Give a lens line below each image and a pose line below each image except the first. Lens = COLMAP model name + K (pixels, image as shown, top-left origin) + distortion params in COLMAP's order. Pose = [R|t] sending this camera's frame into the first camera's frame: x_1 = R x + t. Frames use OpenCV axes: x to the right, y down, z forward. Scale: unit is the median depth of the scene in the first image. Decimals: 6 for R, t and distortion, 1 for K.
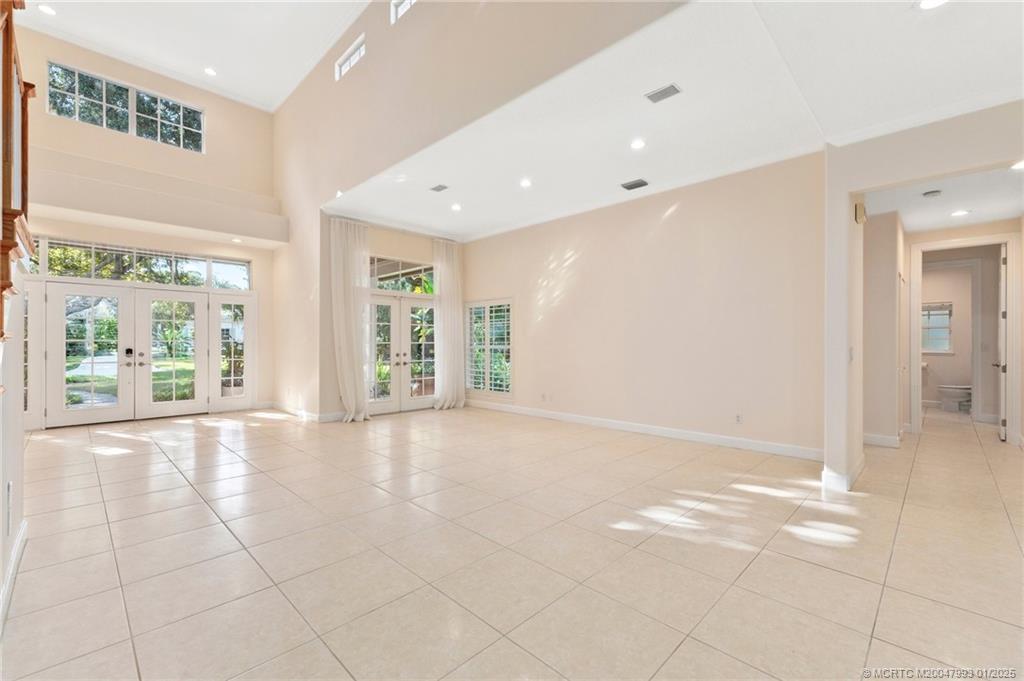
lens RADIAL K [[433.6, 0, 509.7], [0, 433.6, 342.8], [0, 0, 1]] dist [0.007672, -0.000691]
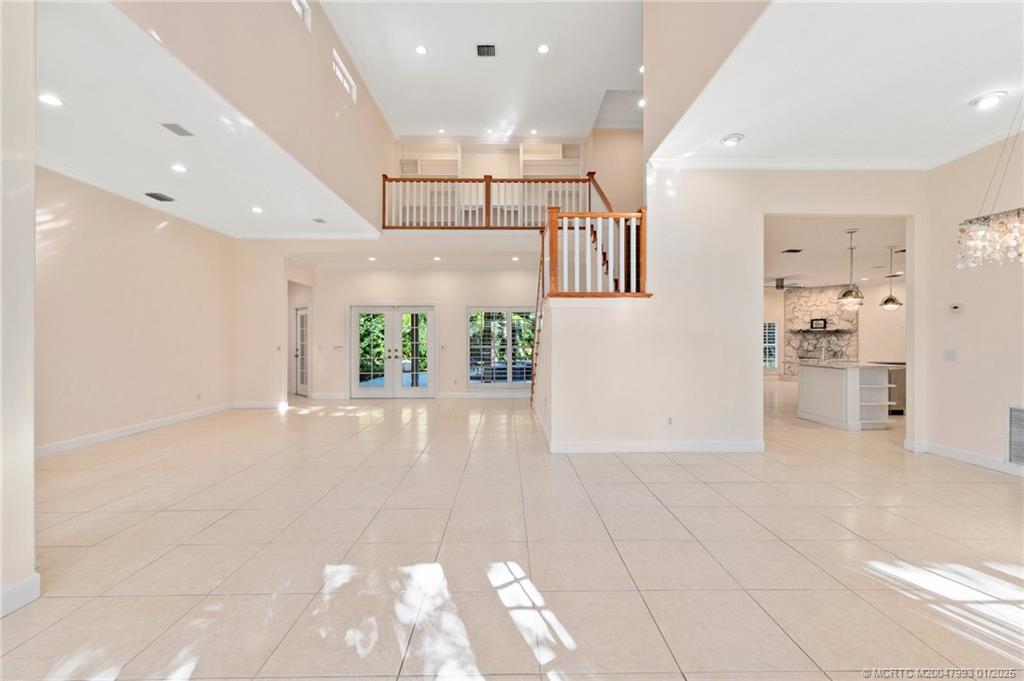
lens RADIAL K [[433.6, 0, 510.9], [0, 433.6, 339.6], [0, 0, 1]] dist [0.007672, -0.000691]
pose [[-0.716541, -0.000027, 0.697545, -0.861421], [-0.000231, 1.000000, -0.000199, -0.009037], [-0.697545, -0.000304, -0.716541, 0.925312]]
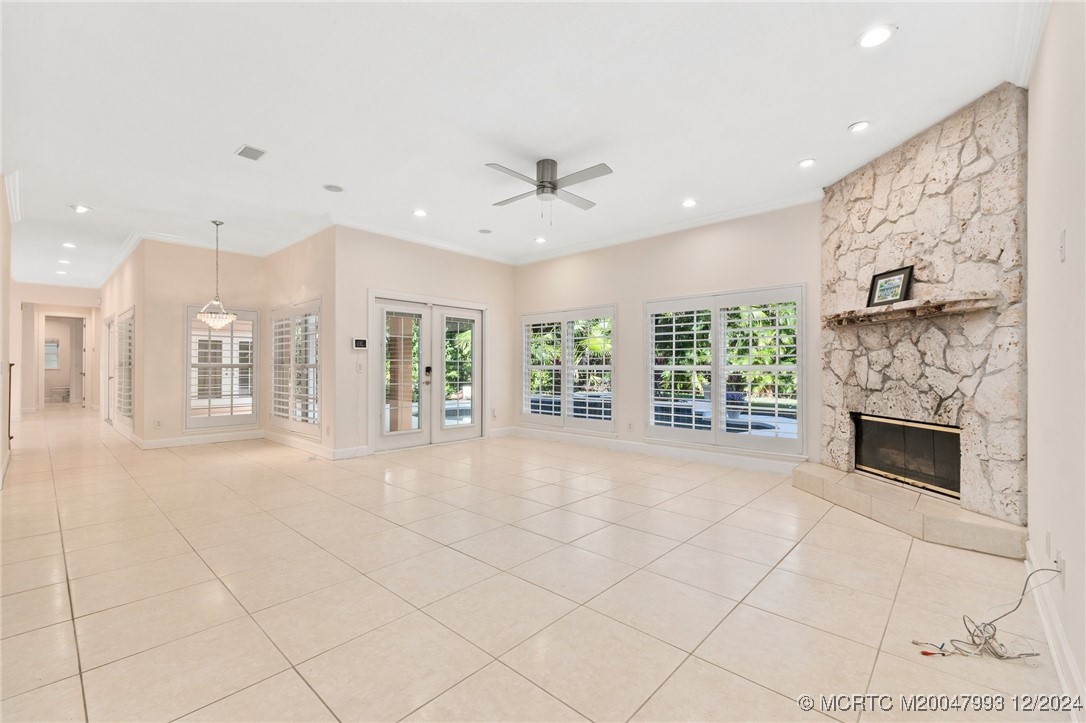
lens RADIAL K [[459.9, 0, 539.8], [0, 459.9, 358.7], [0, 0, 1]] dist [0.007672, -0.000691]
pose [[-0.033473, 0.010694, 0.999382, -1.017772], [0.002375, 0.999941, -0.010620, 0.007742], [-0.999437, 0.002018, -0.033496, -0.967964]]
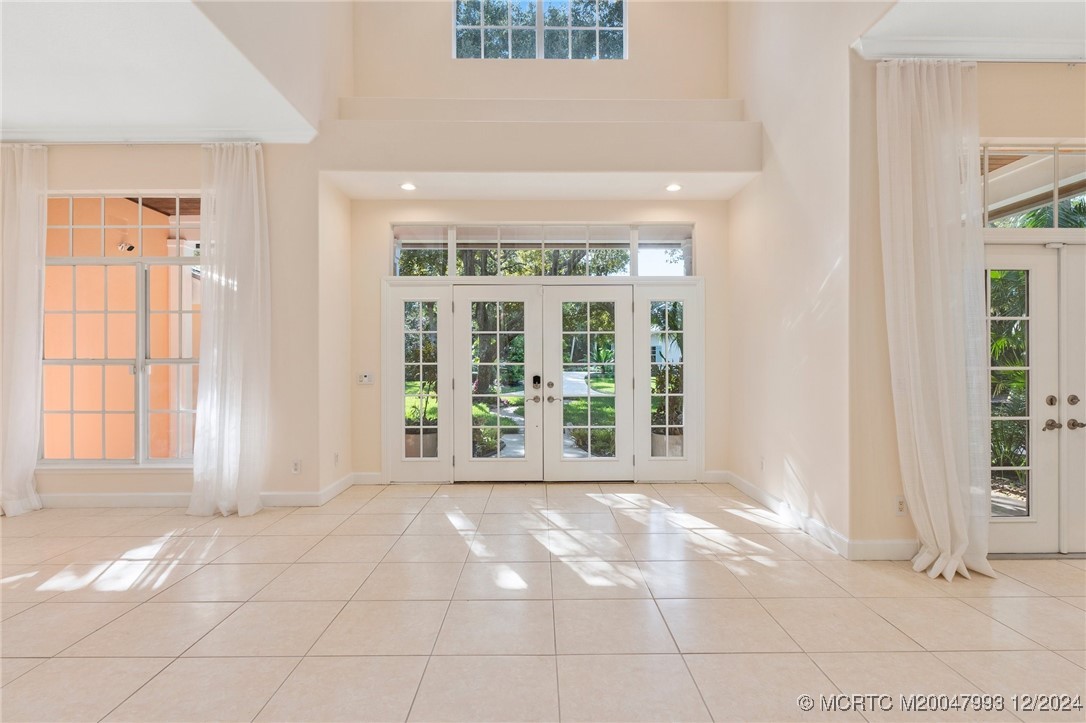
lens RADIAL K [[530.0, 0, 544.0], [0, 530.0, 361.7], [0, 0, 1]] dist [-0.003052, -0.002275]
pose [[0.714008, -0.003986, -0.700126, -0.276814], [0.004619, 0.999989, -0.000982, -0.007664], [0.700122, -0.002533, 0.714018, 0.403586]]
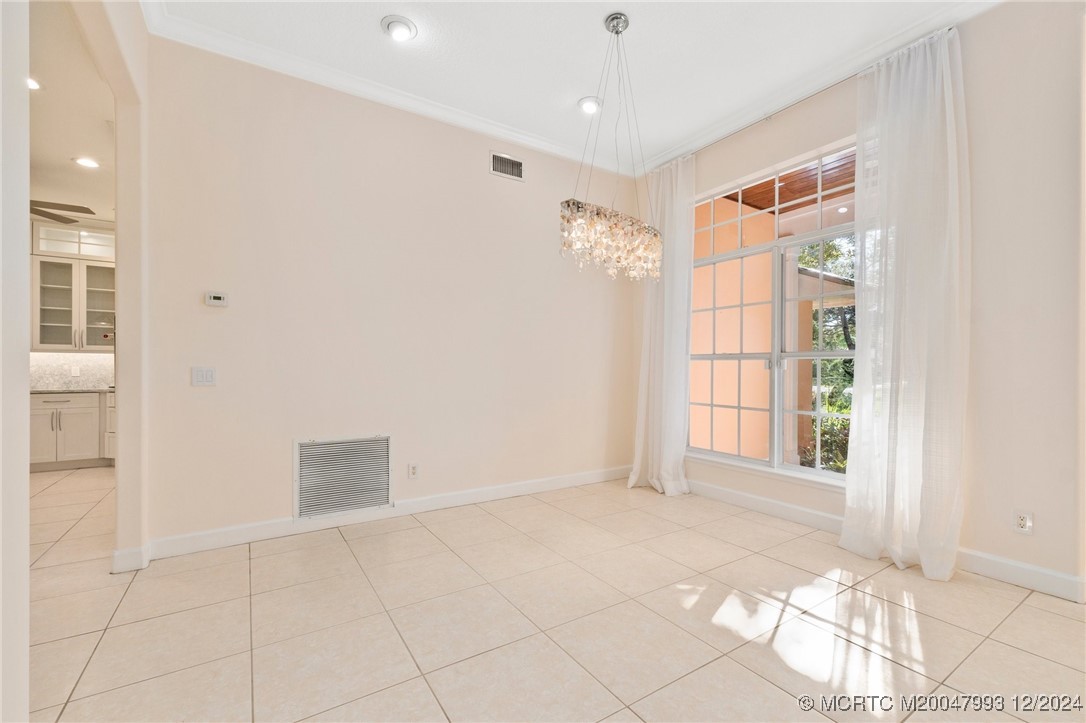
lens RADIAL K [[459.9, 0, 541.8], [0, 459.9, 370.0], [0, 0, 1]] dist [0.007672, -0.000691]
pose [[-0.220409, 0.000751, -0.975407, -0.537260], [-0.003896, 0.999991, 0.001651, 0.006383], [0.975400, 0.004164, -0.220404, 0.376930]]
